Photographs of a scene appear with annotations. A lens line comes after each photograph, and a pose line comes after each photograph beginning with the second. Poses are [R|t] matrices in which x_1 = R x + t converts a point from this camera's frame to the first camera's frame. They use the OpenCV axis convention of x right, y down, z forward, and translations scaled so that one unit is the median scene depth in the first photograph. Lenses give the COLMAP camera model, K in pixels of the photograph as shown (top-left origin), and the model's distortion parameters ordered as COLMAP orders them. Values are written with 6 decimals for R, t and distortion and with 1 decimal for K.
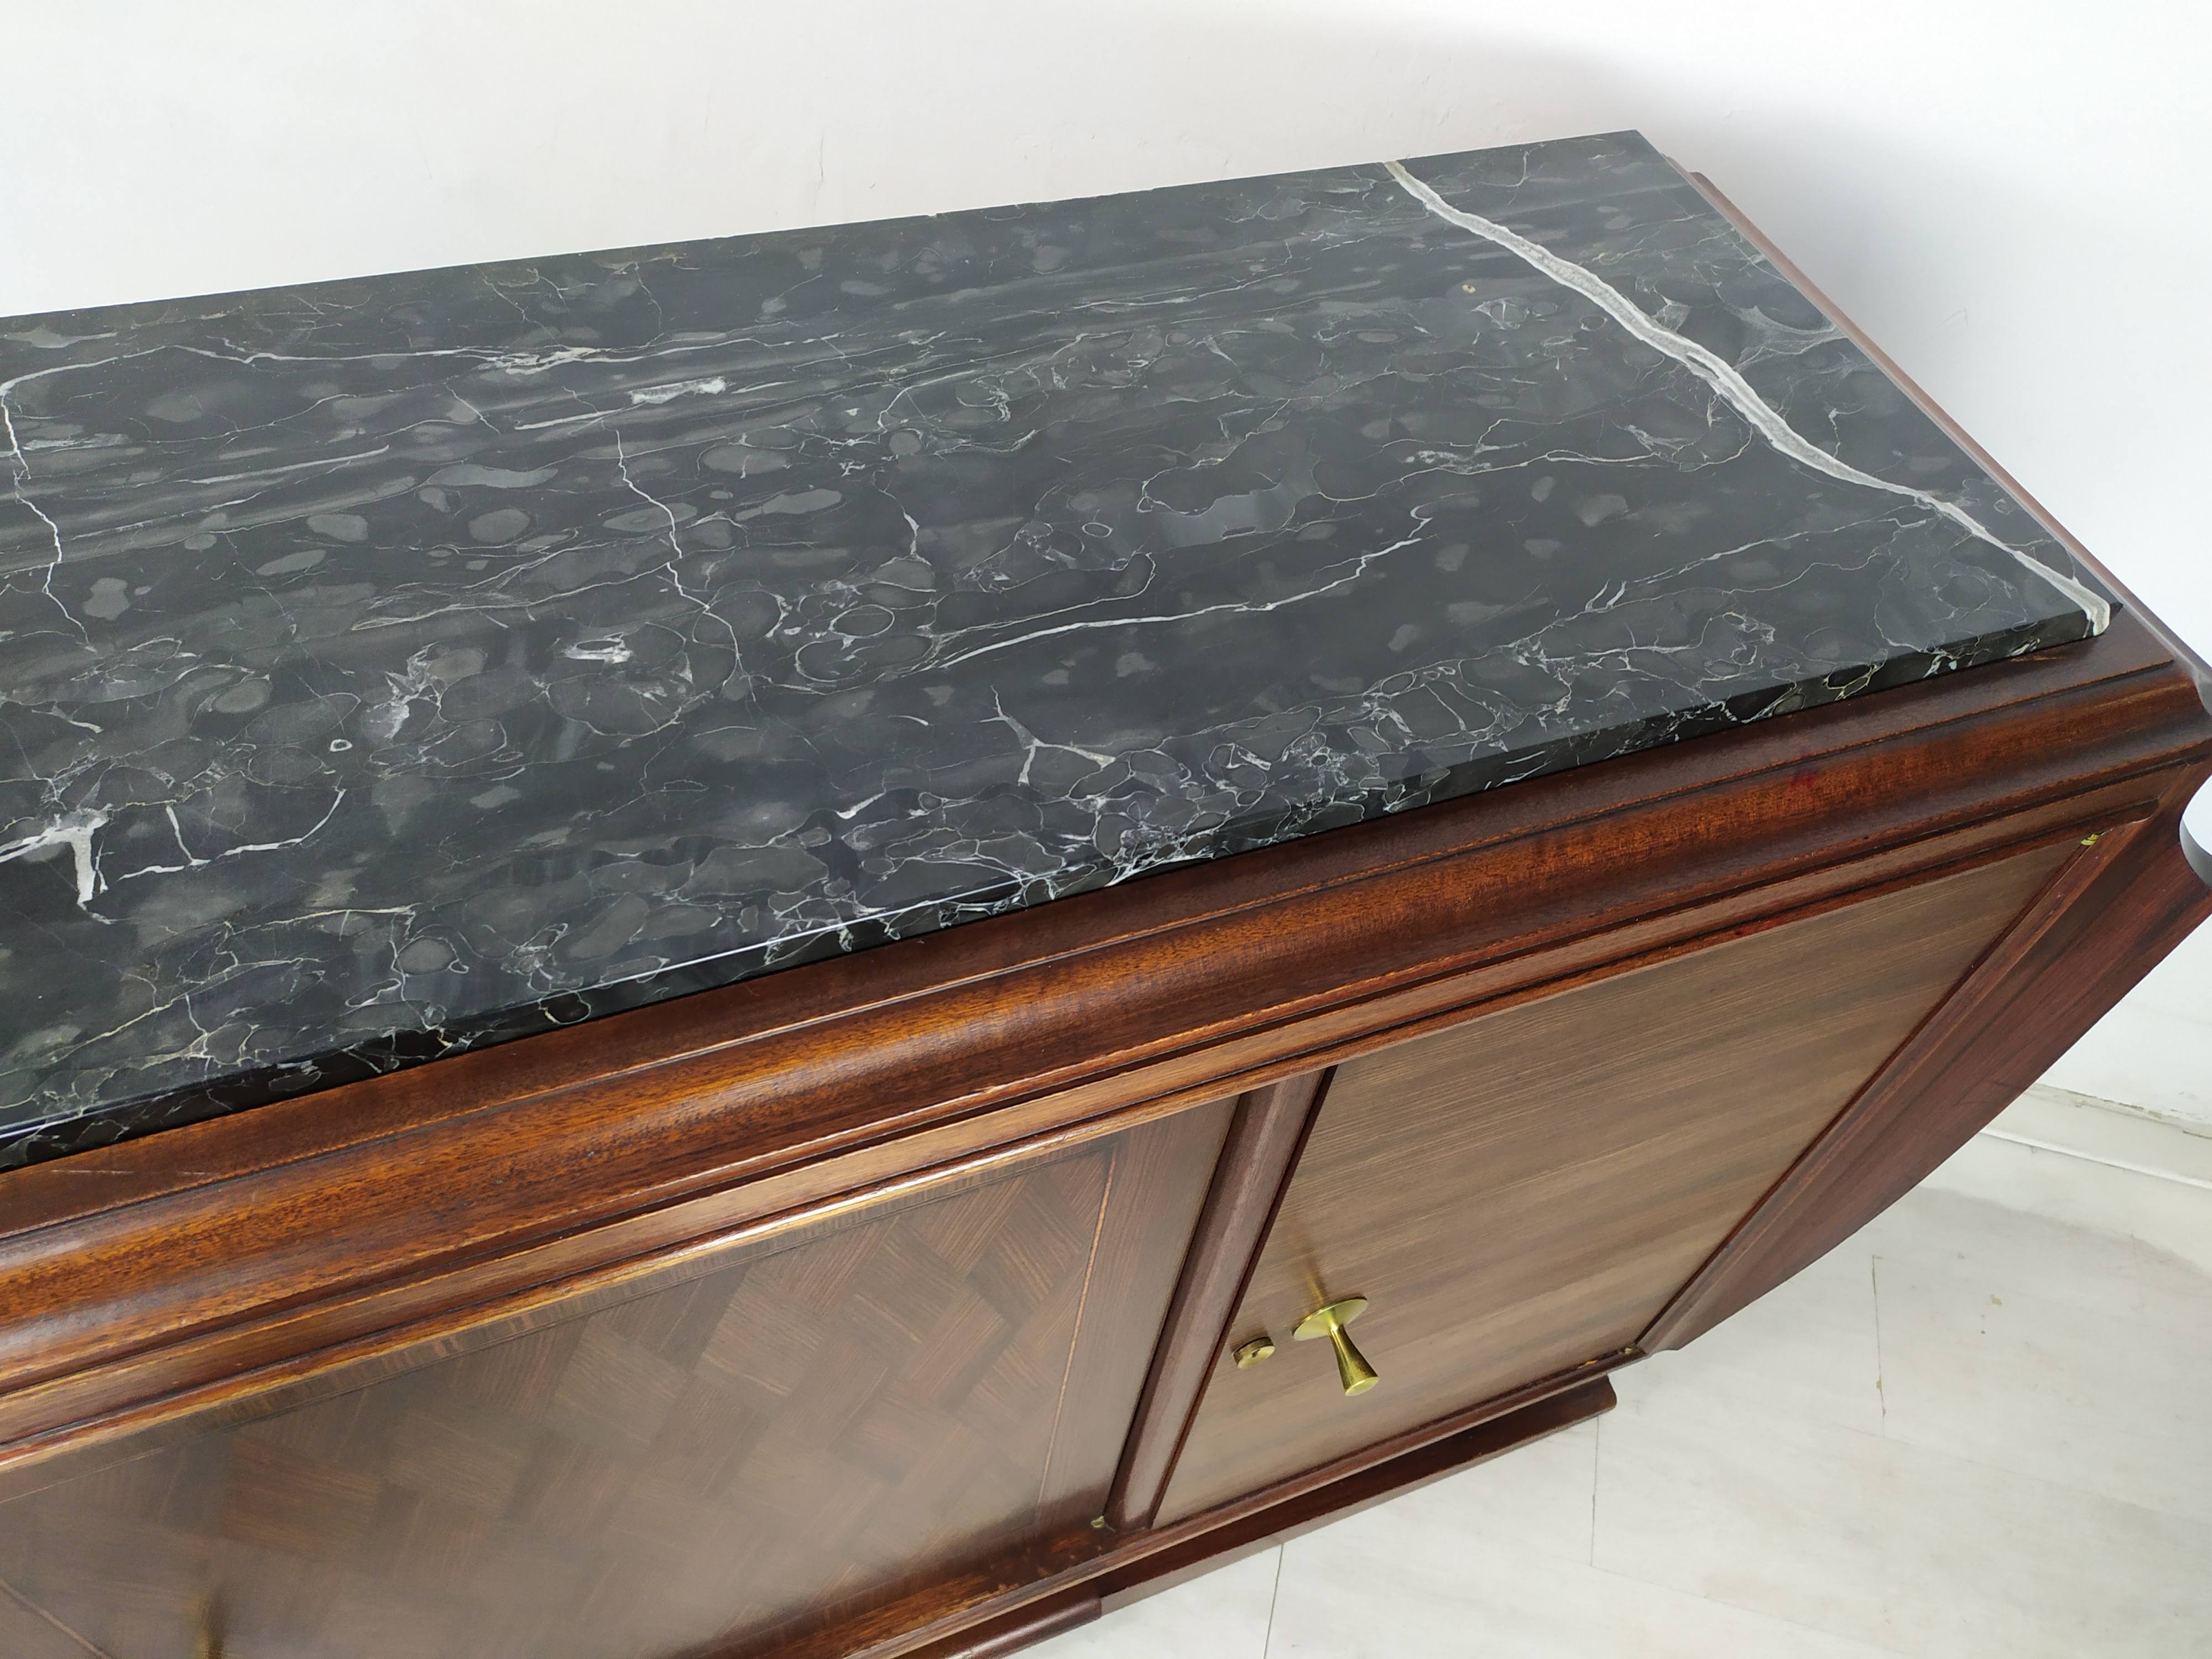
lens RADIAL K [[1688.1, 0, 1026.9], [0, 1688.1, 873.3], [0, 0, 1]] dist [0.050836, -0.048620]
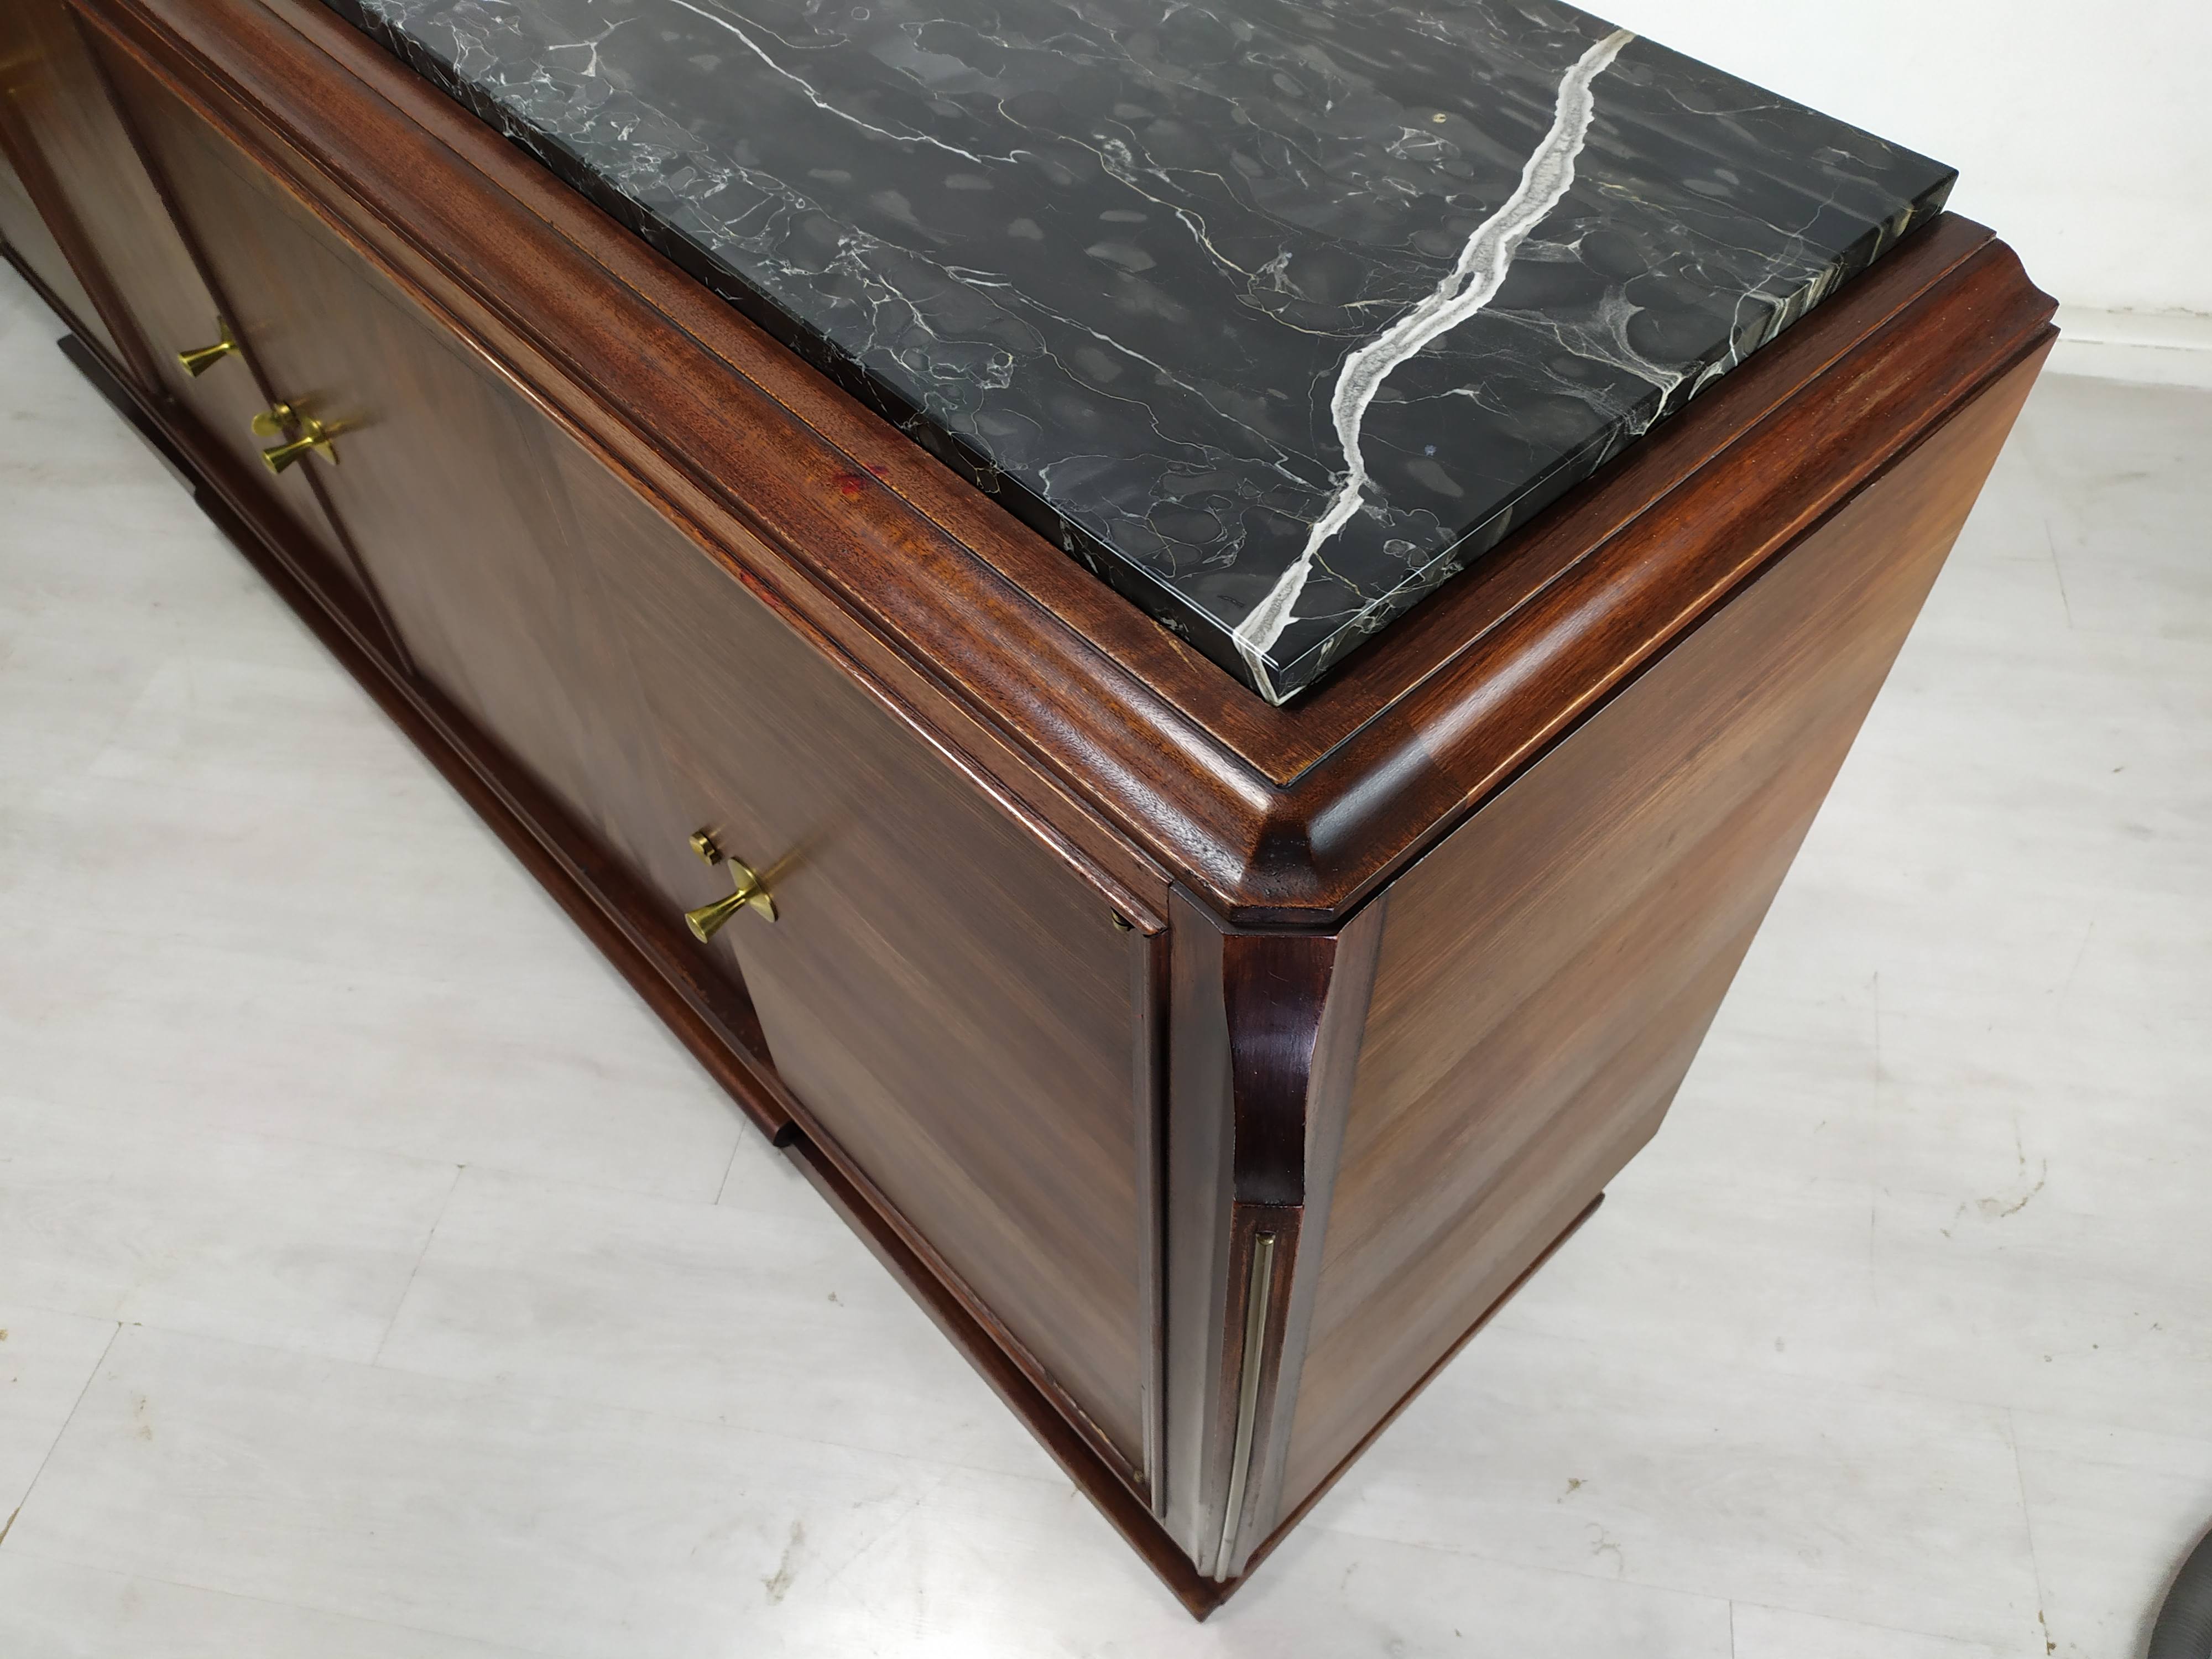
lens RADIAL K [[1670.2, 0, 1115.4], [0, 1670.2, 835.2], [0, 0, 1]] dist [0.053025, -0.062667]
pose [[0.362128, 0.666613, -0.651530, 1.140021], [-0.694182, 0.659337, 0.288767, -0.271136], [0.622073, 0.347709, 0.701515, 0.488429]]
